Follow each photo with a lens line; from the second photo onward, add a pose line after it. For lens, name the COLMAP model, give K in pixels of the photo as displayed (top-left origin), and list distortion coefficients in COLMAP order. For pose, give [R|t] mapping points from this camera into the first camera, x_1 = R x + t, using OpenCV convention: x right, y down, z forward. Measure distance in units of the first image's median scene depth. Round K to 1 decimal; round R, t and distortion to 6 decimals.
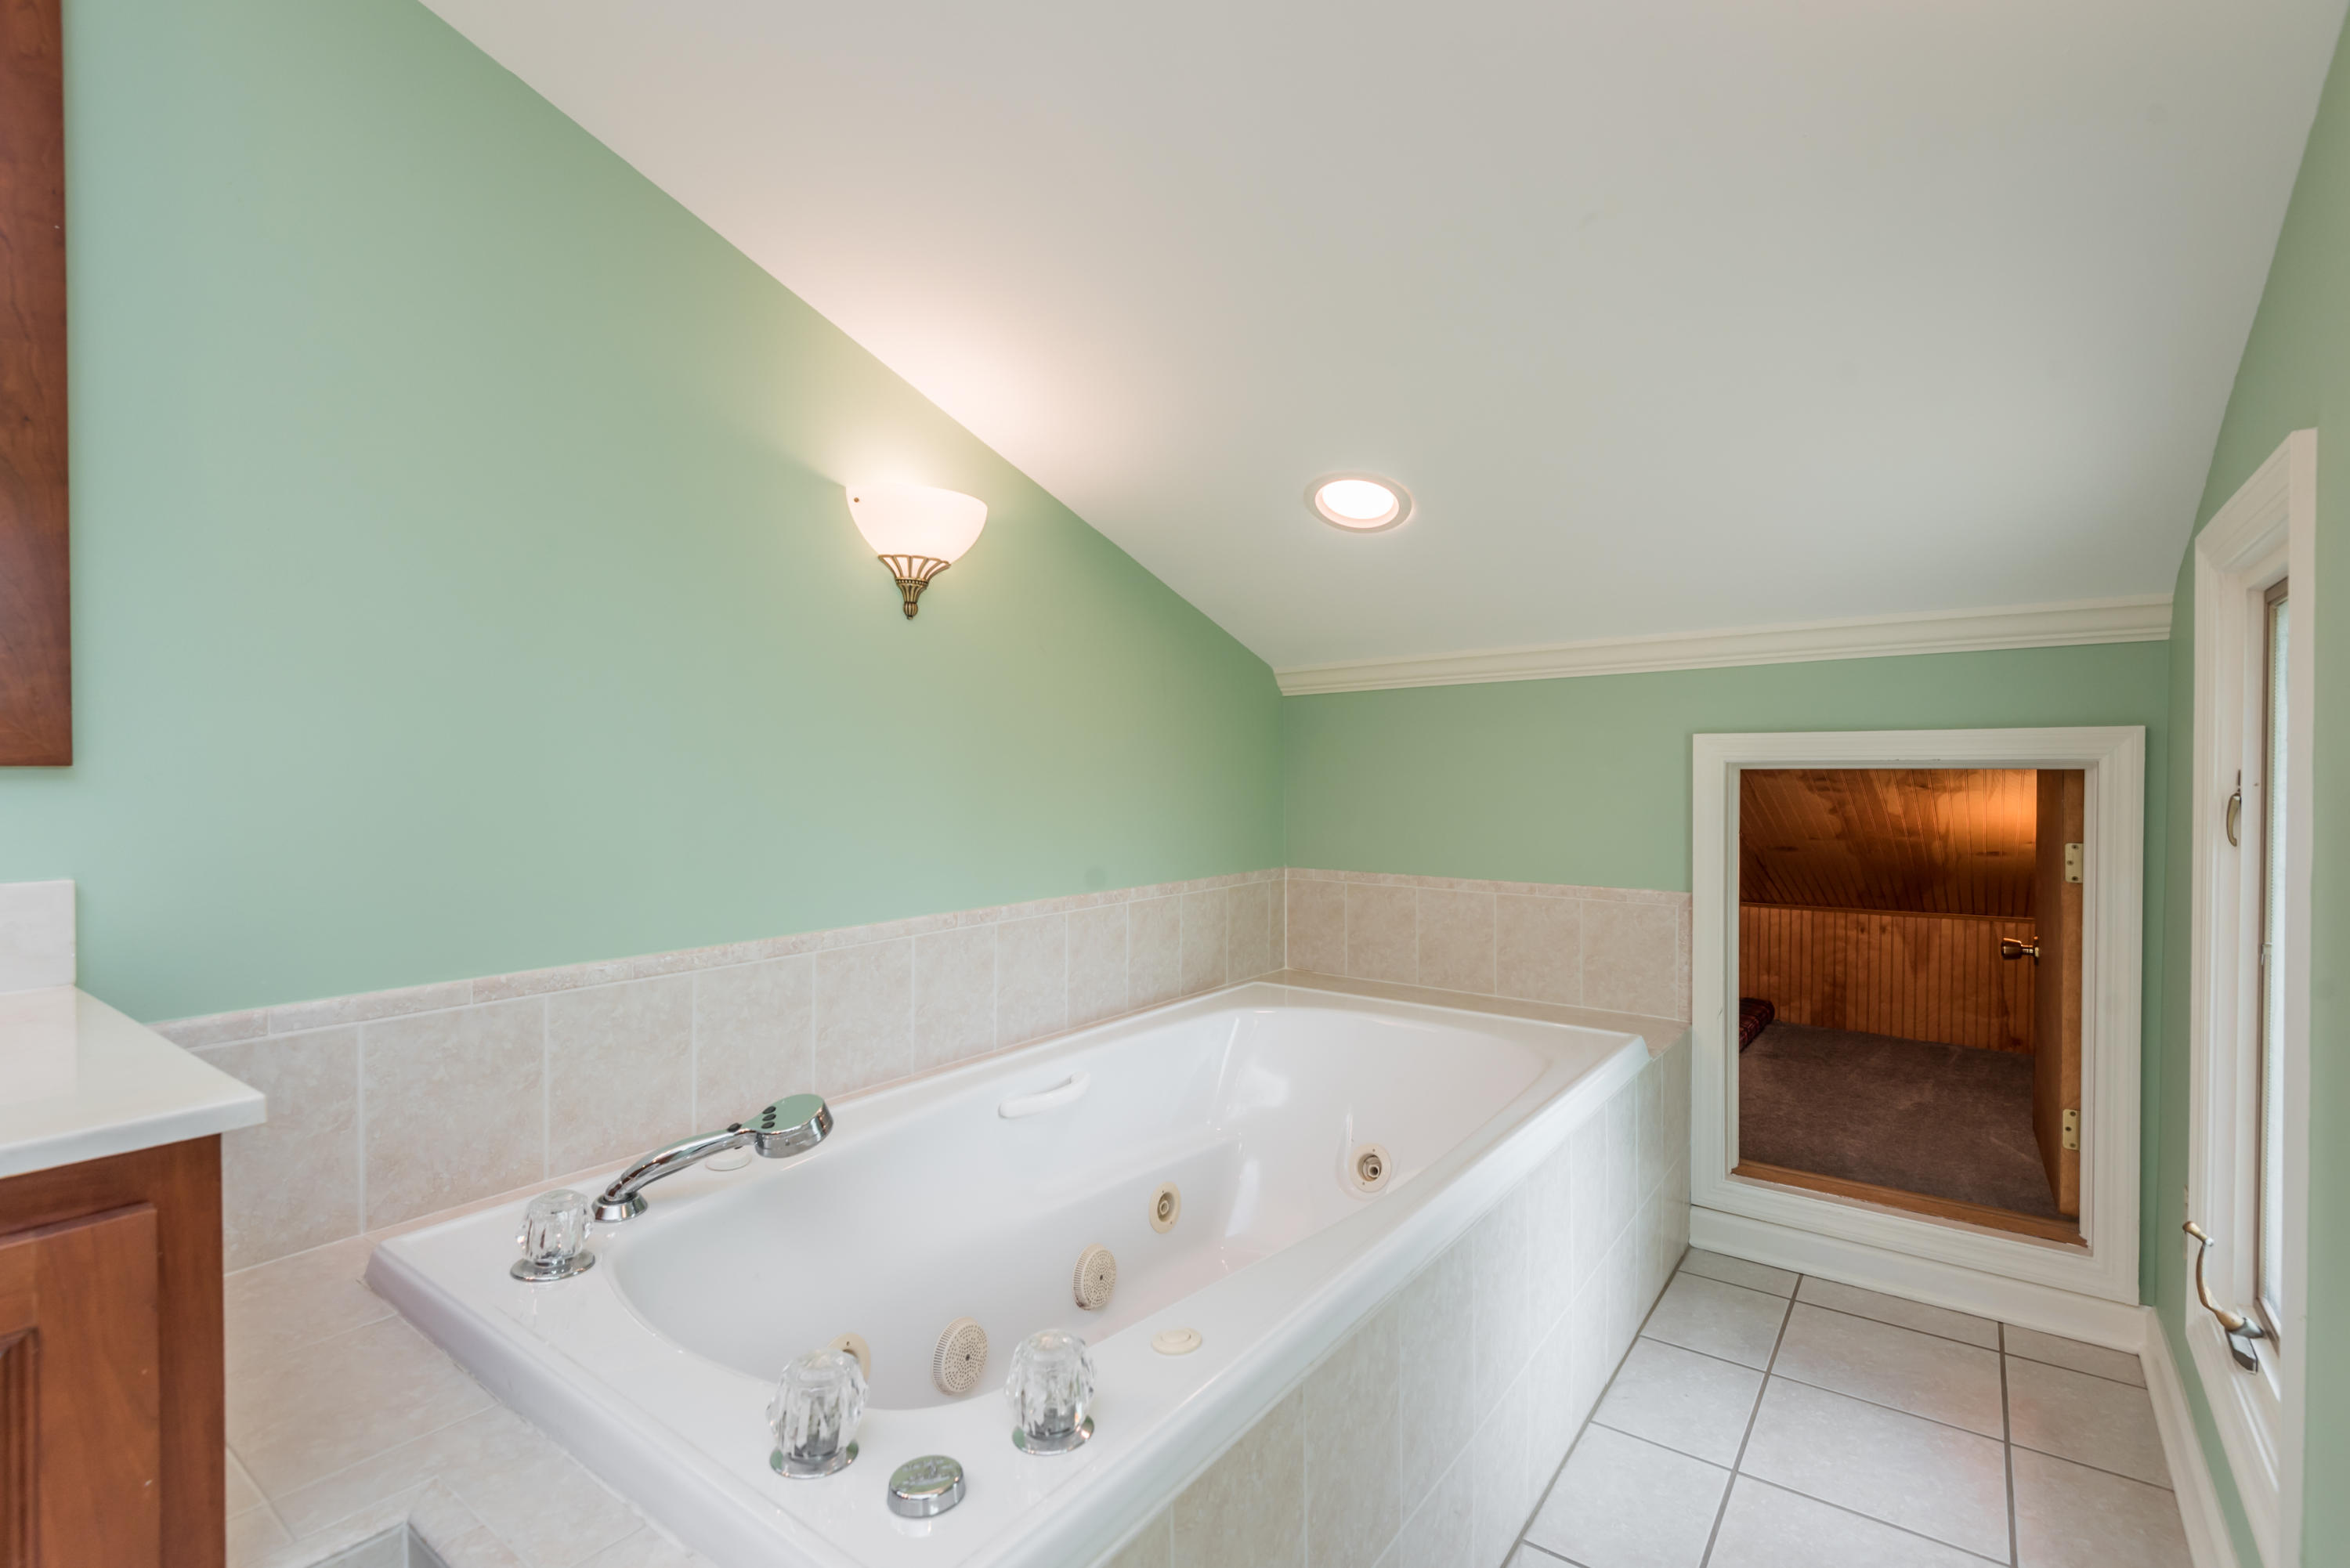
lens RADIAL K [[1058.2, 0, 1175.0], [0, 1058.2, 784.0], [0, 0, 1]] dist [0.022538, -0.010882]
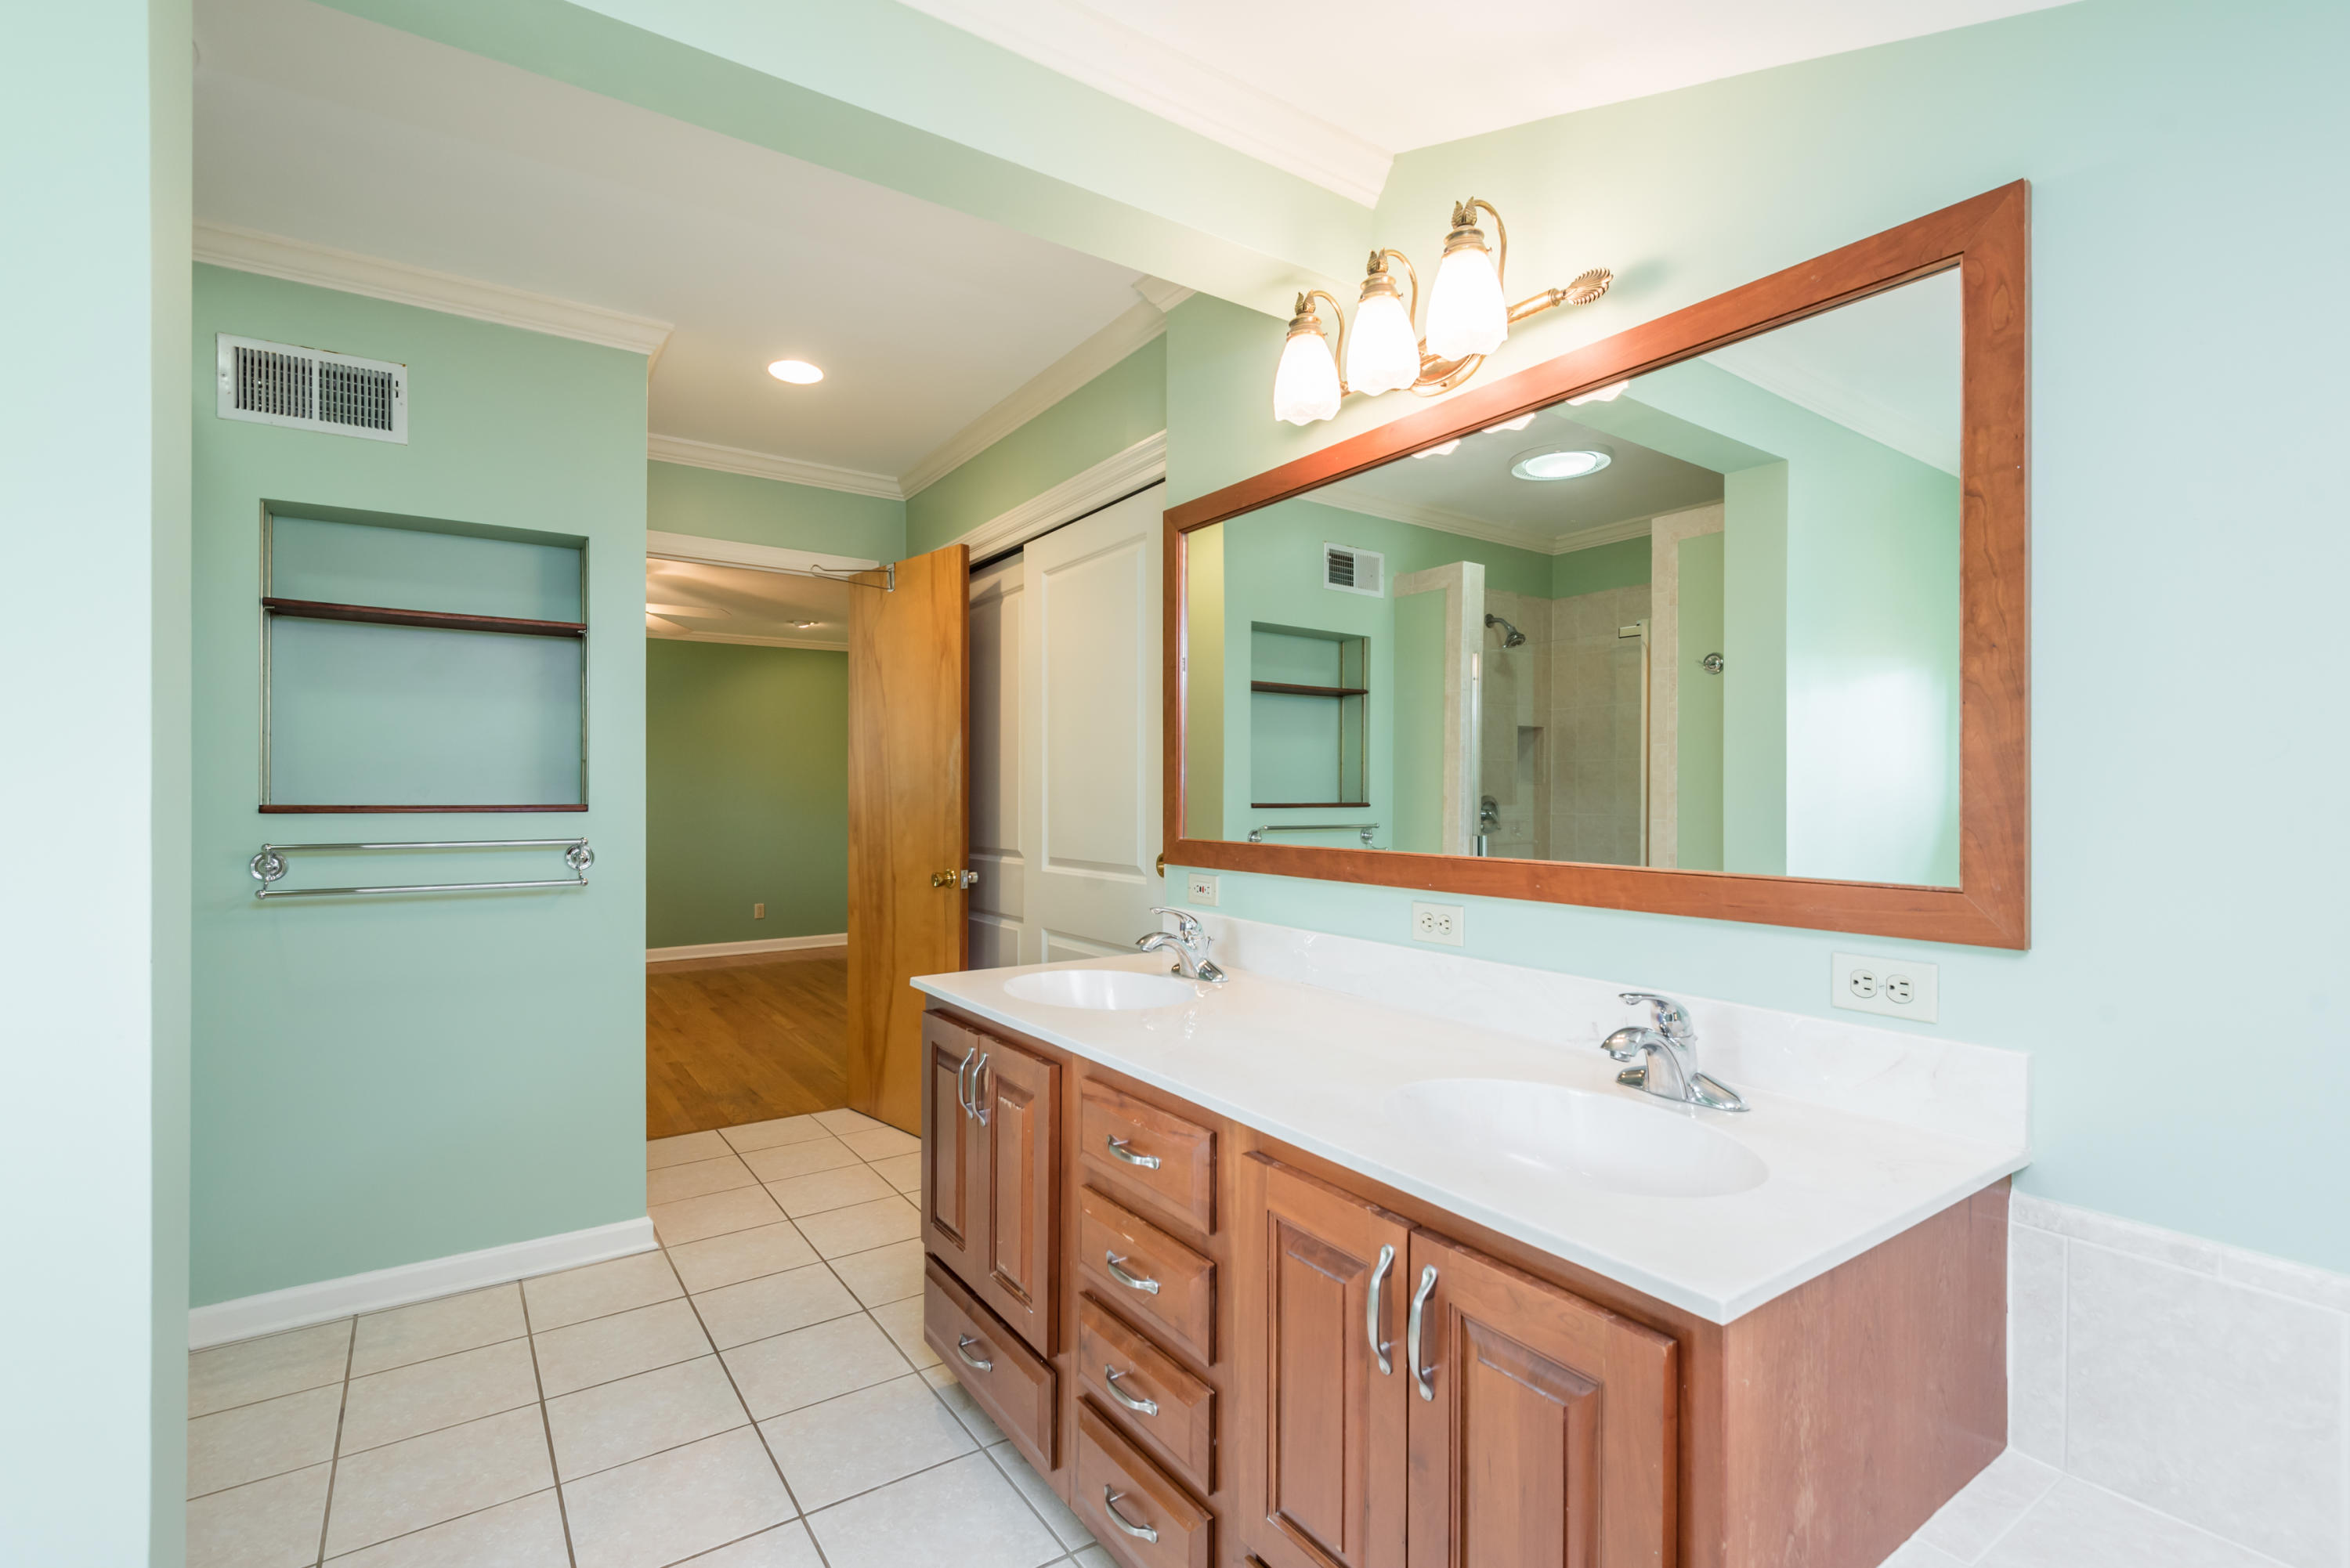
lens RADIAL K [[1067.5, 0, 1177.9], [0, 1067.5, 789.6], [0, 0, 1]] dist [0.026480, -0.011488]
pose [[-0.318720, -0.005627, -0.947832, 0.133399], [-0.016136, 0.999870, -0.000510, -0.074370], [0.947712, 0.015131, -0.318769, 0.233658]]
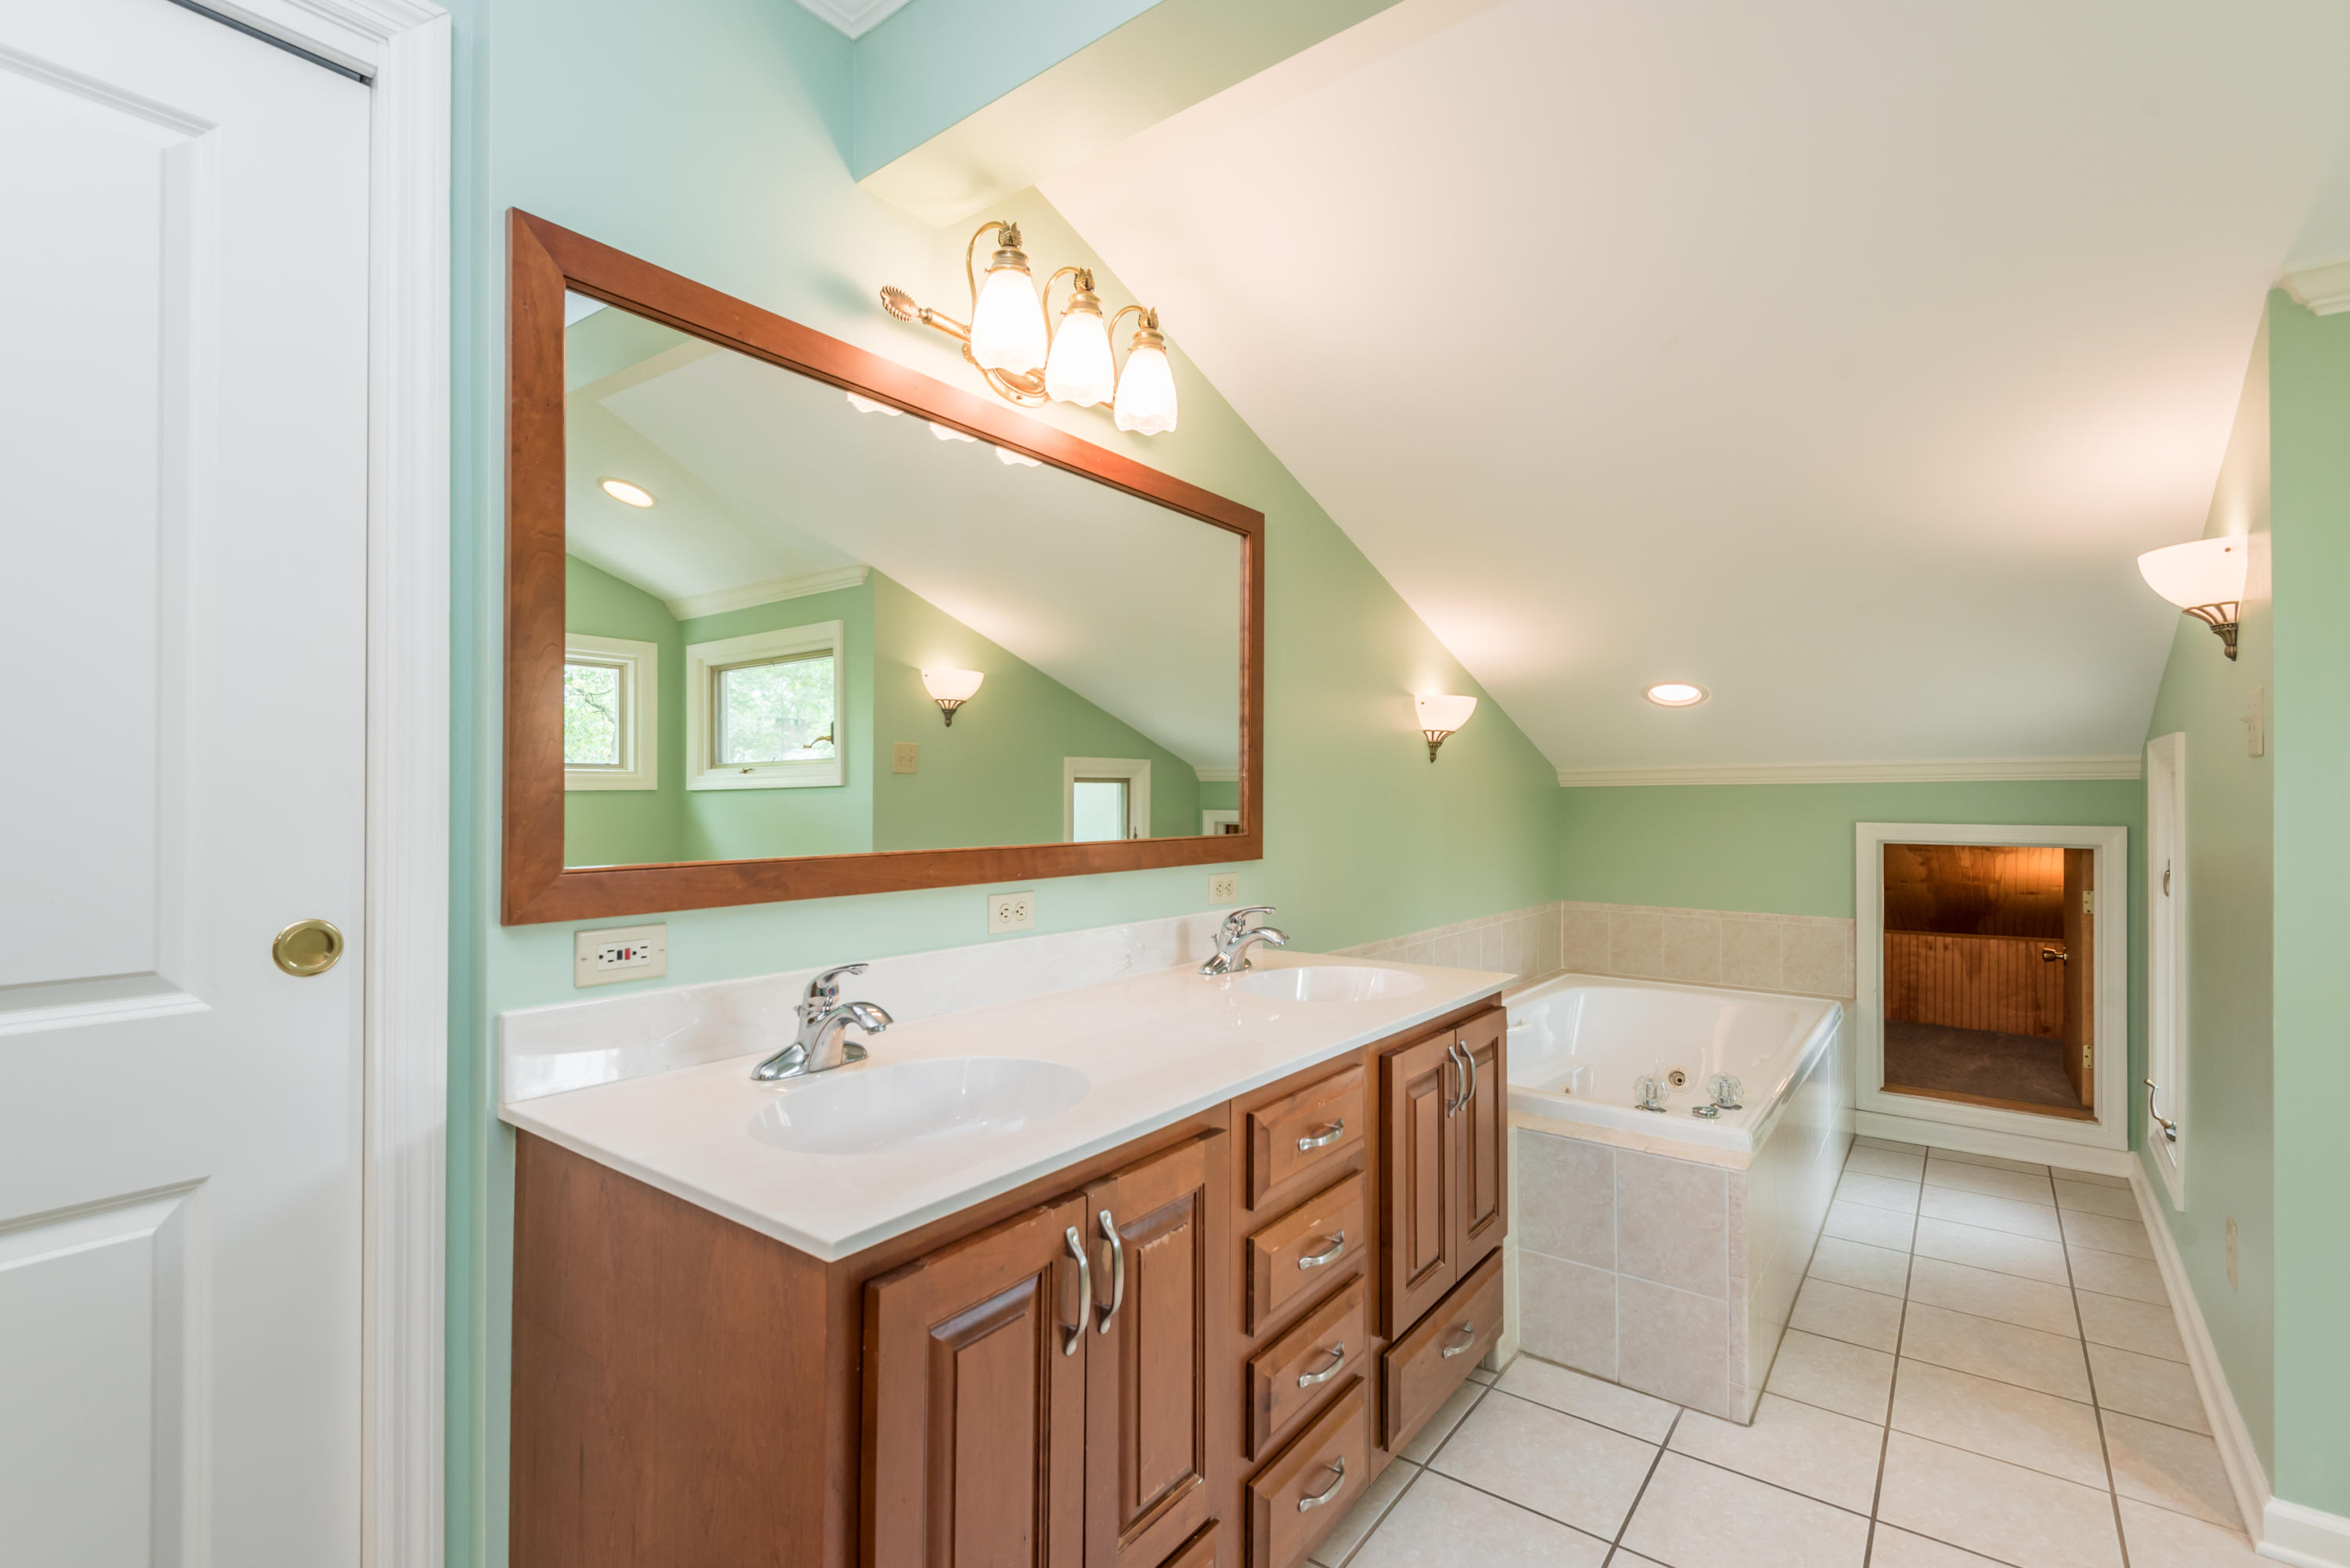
lens RADIAL K [[1067.5, 0, 1177.9], [0, 1067.5, 789.6], [0, 0, 1]] dist [0.026480, -0.011488]
pose [[0.999988, 0.004534, 0.001657, -0.534064], [-0.004504, 0.999829, -0.017949, -0.059356], [-0.001738, 0.017941, 0.999838, -0.630226]]
